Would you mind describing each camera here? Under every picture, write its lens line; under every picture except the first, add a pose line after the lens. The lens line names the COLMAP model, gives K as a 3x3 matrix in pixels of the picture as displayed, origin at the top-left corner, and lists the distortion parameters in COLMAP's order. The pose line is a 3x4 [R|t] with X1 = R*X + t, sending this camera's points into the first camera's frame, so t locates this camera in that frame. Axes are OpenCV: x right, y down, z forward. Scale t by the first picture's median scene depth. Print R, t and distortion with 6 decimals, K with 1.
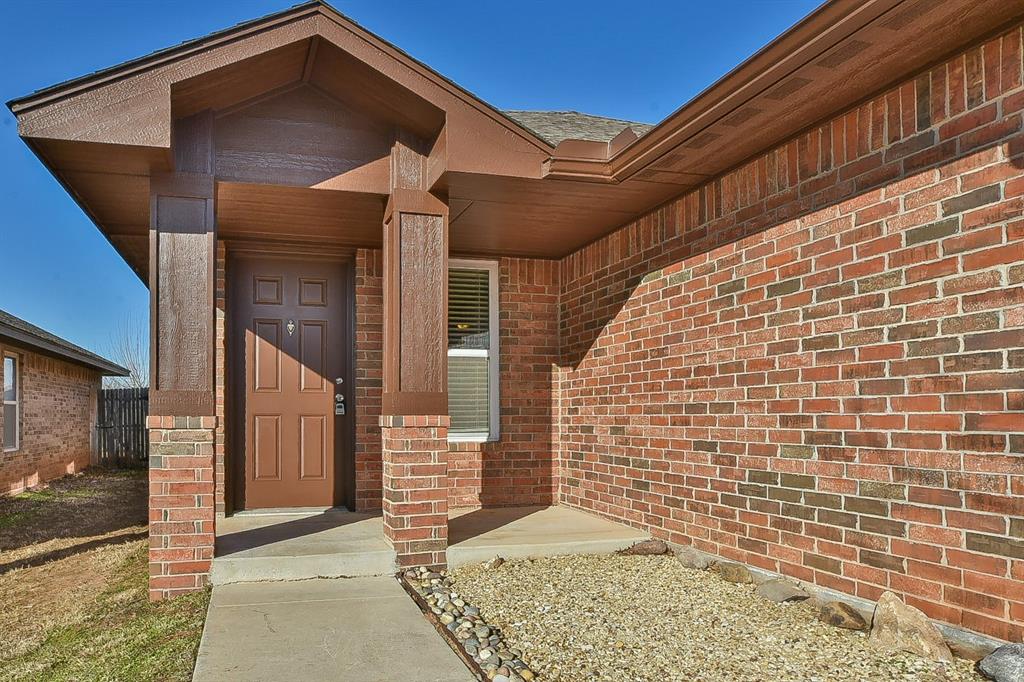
lens RADIAL K [[736.6, 0, 441.0], [0, 736.6, 408.2], [0, 0, 1]] dist [-0.024764, -0.000768]
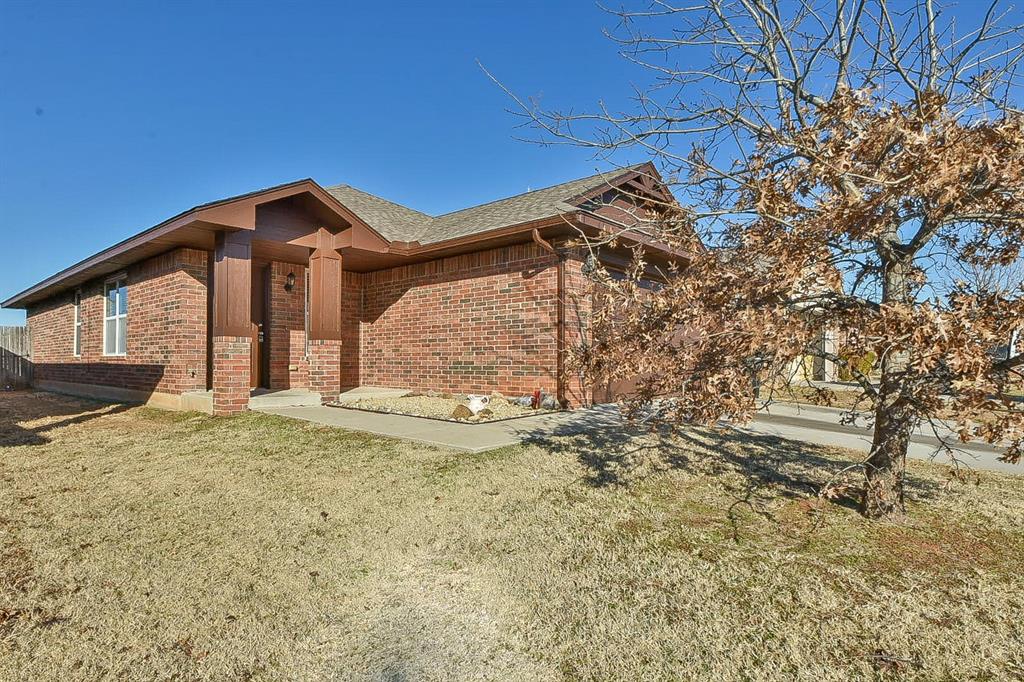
lens RADIAL K [[553.4, 0, 512.0], [0, 553.4, 341.0], [0, 0, 1]] dist [0.000122, 0.000010]
pose [[0.829197, 0.025501, 0.558375, -0.566640], [-0.009868, 0.999471, -0.030992, 0.064145], [-0.558870, 0.020188, 0.829010, -0.884865]]
